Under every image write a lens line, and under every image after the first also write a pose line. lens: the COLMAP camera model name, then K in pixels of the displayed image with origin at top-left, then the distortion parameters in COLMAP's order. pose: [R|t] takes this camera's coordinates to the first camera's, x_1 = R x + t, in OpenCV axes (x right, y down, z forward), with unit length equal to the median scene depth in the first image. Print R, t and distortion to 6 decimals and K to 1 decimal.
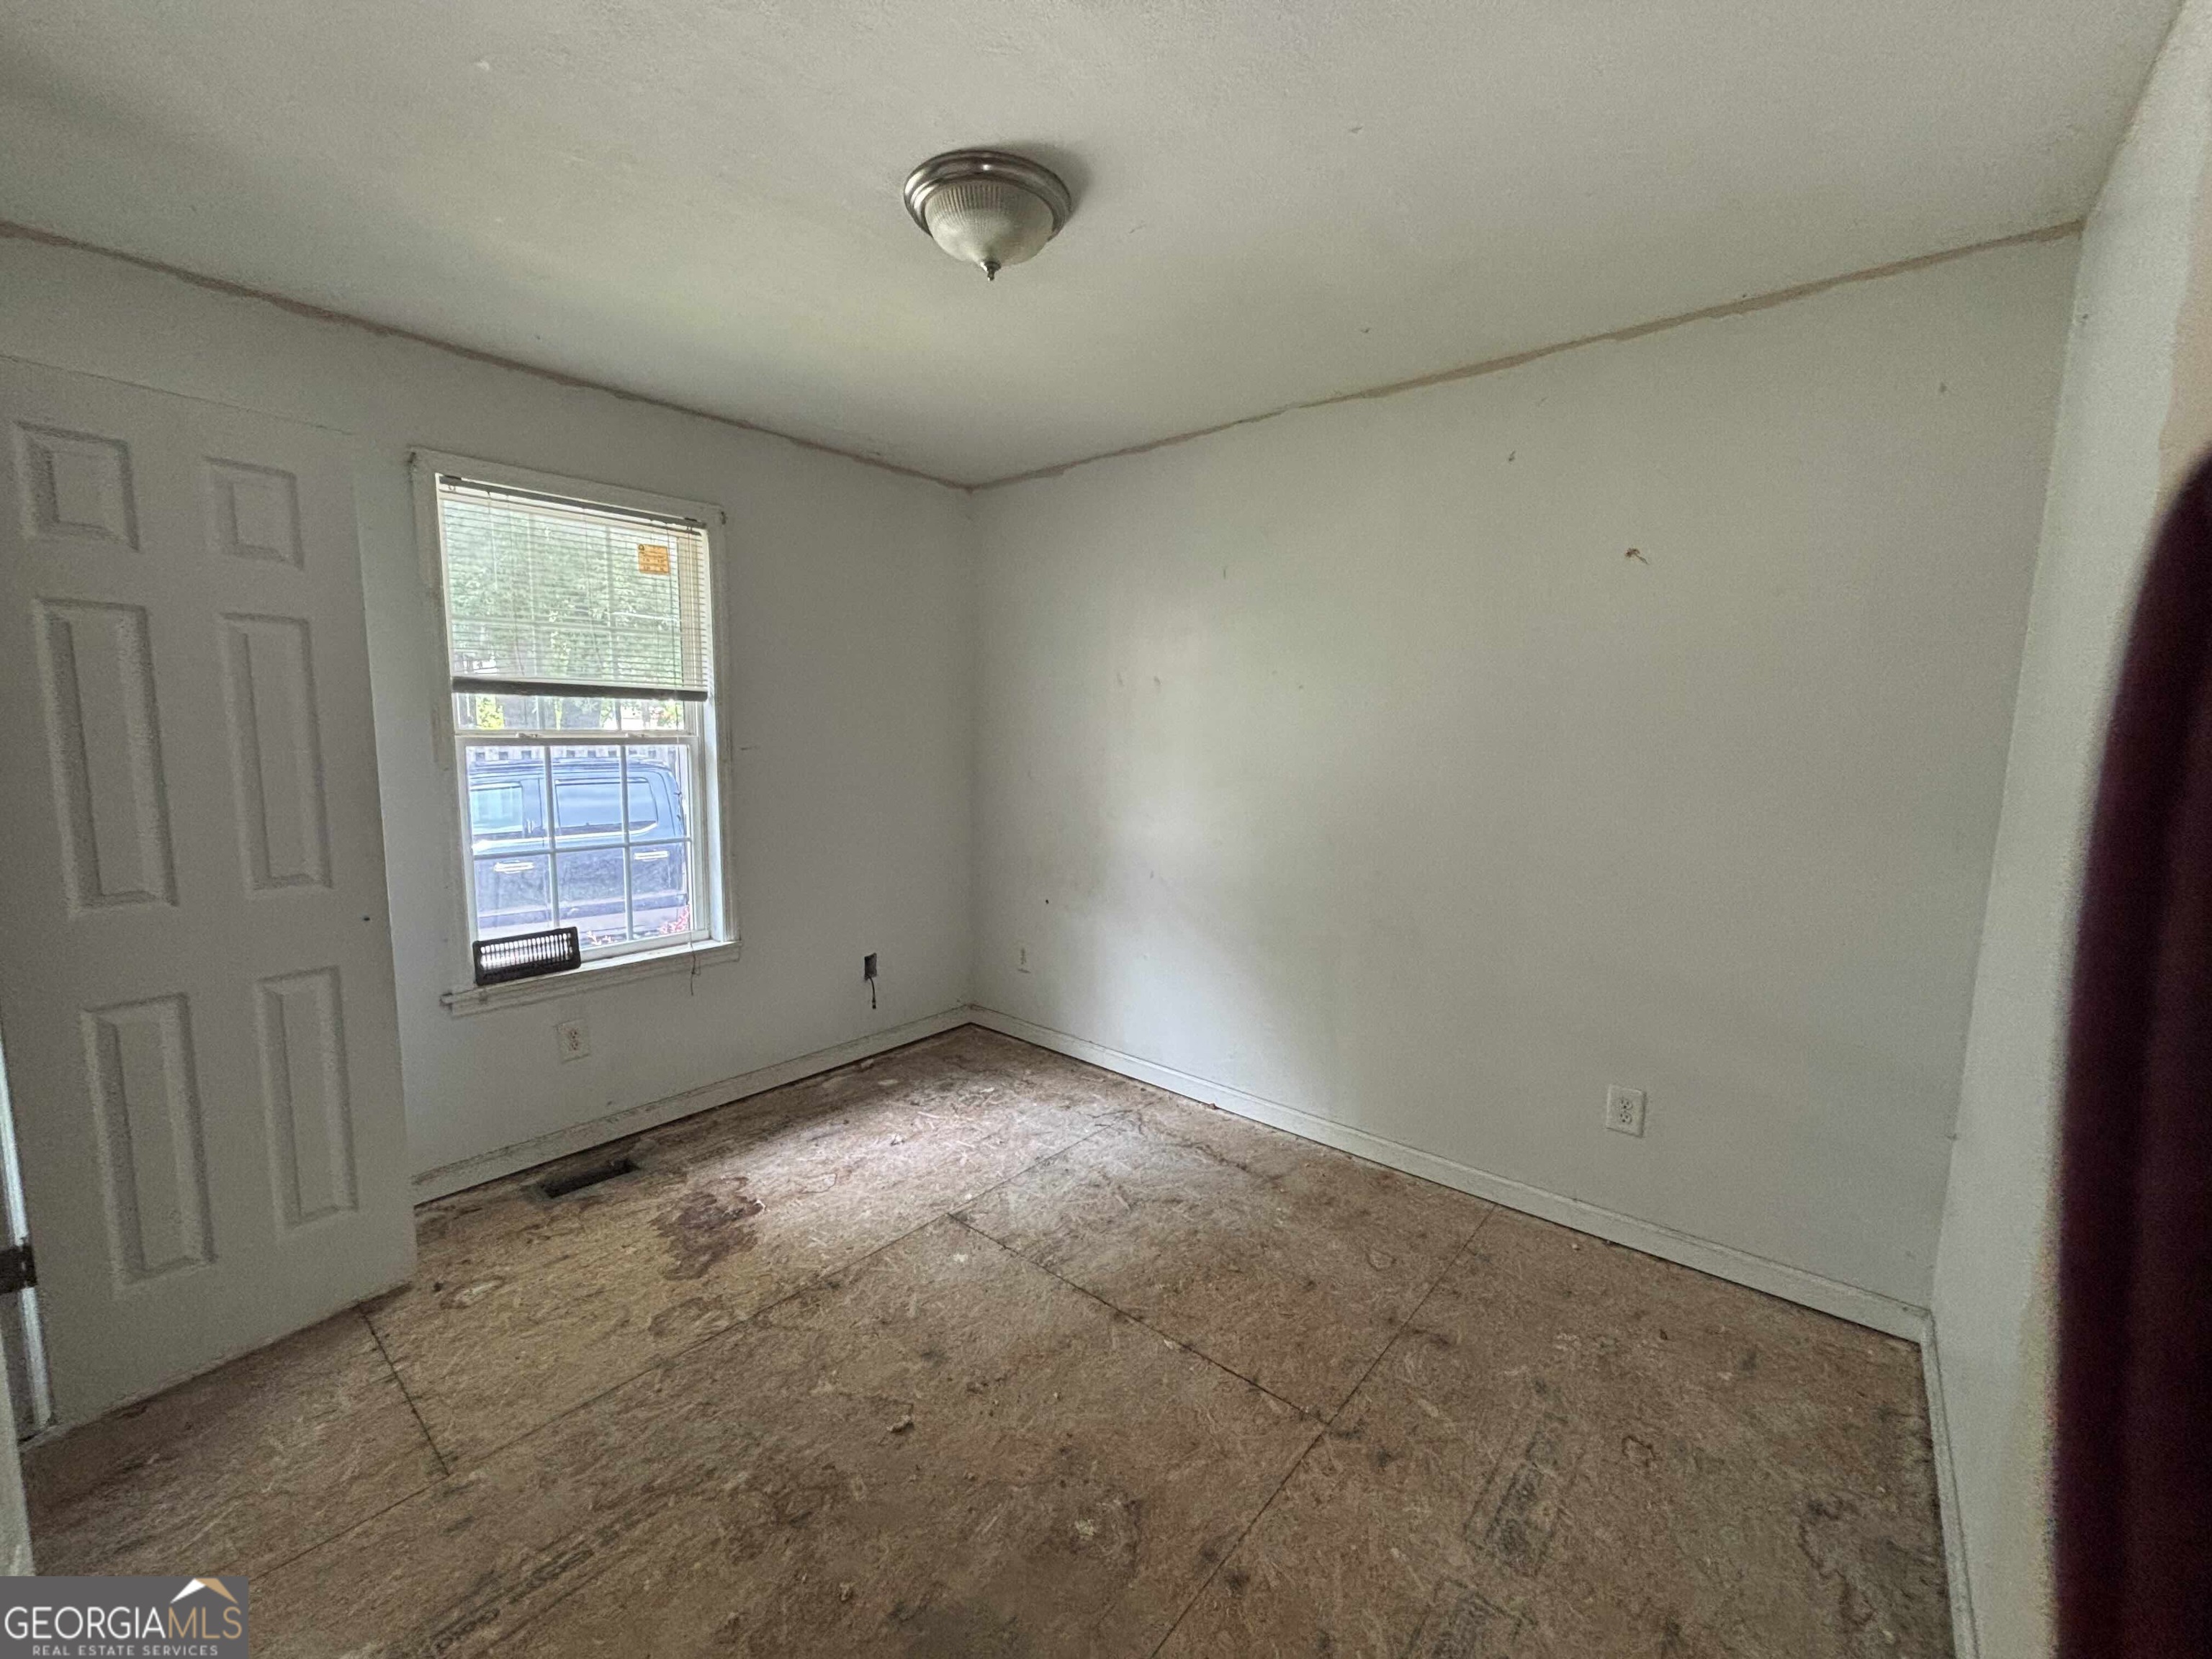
lens RADIAL K [[896.3, 0, 1109.9], [0, 896.3, 827.2], [0, 0, 1]] dist [0.011764, -0.002461]
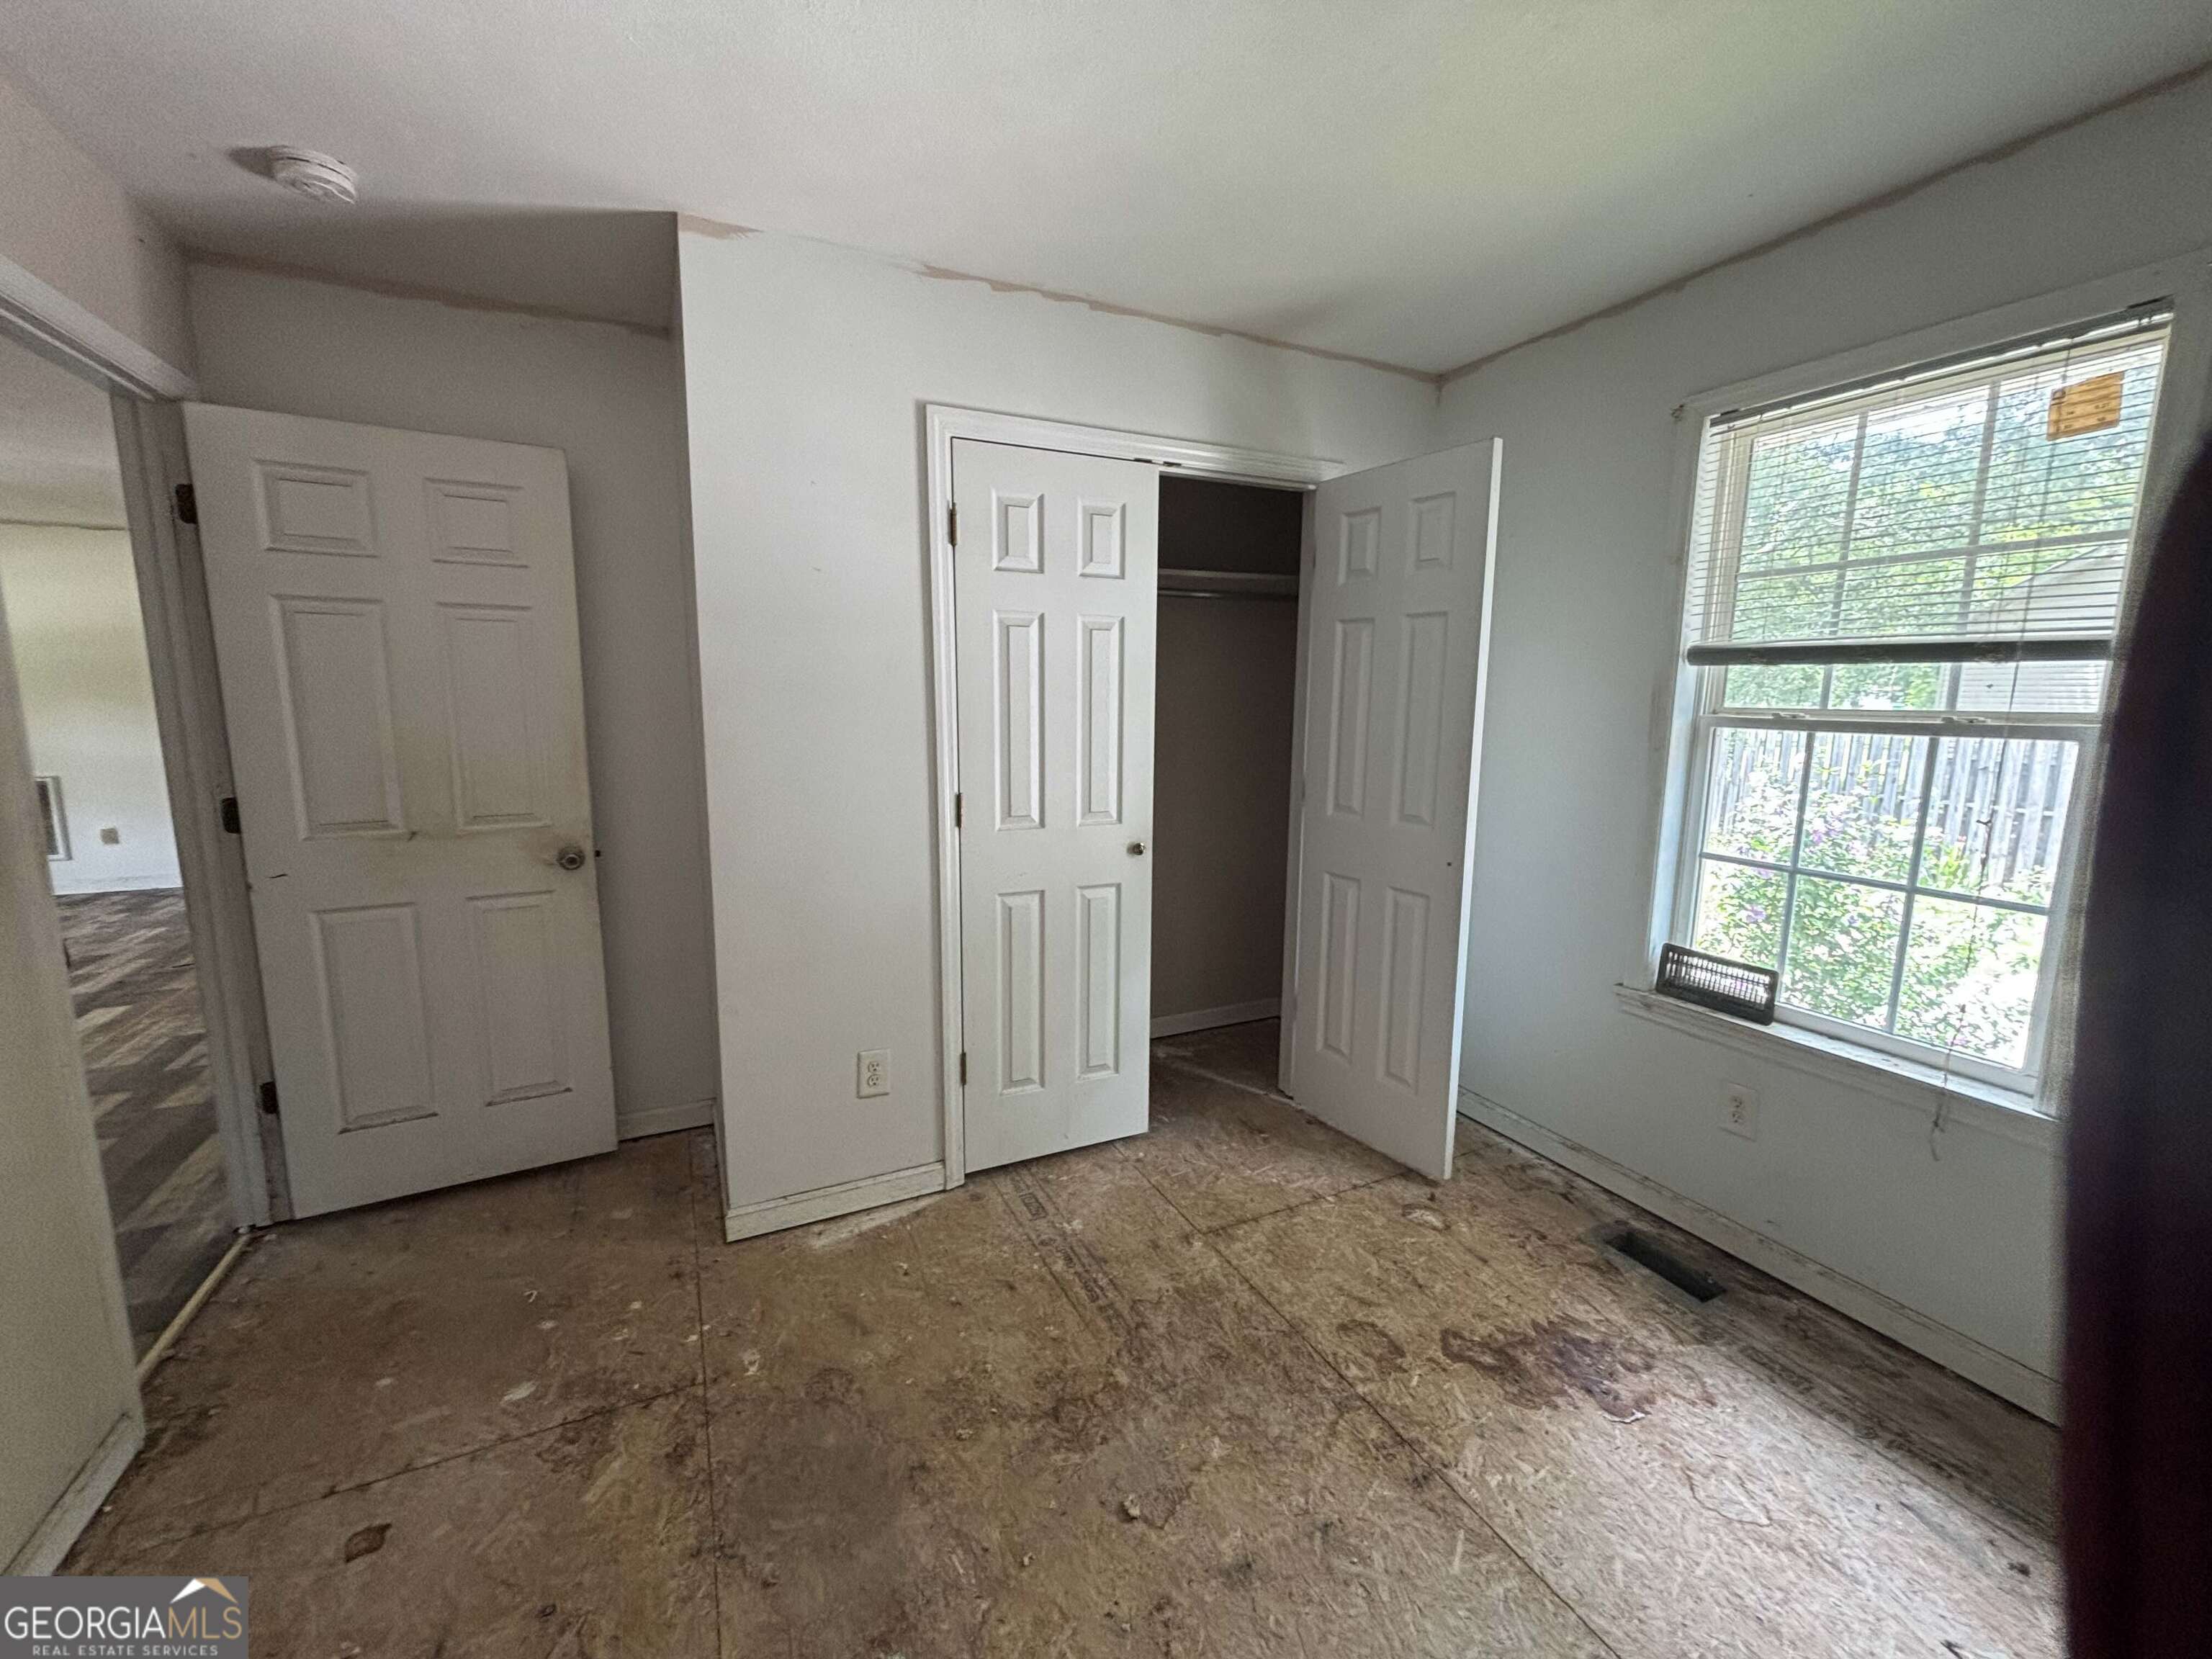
lens RADIAL K [[851.8, 0, 1039.4], [0, 851.8, 811.6], [0, 0, 1]] dist [0.012722, -0.000353]
pose [[-0.418321, 0.116468, -0.900801, 0.317903], [-0.117076, 0.976558, 0.180632, -0.083818], [0.900722, 0.181024, -0.394879, 0.769392]]
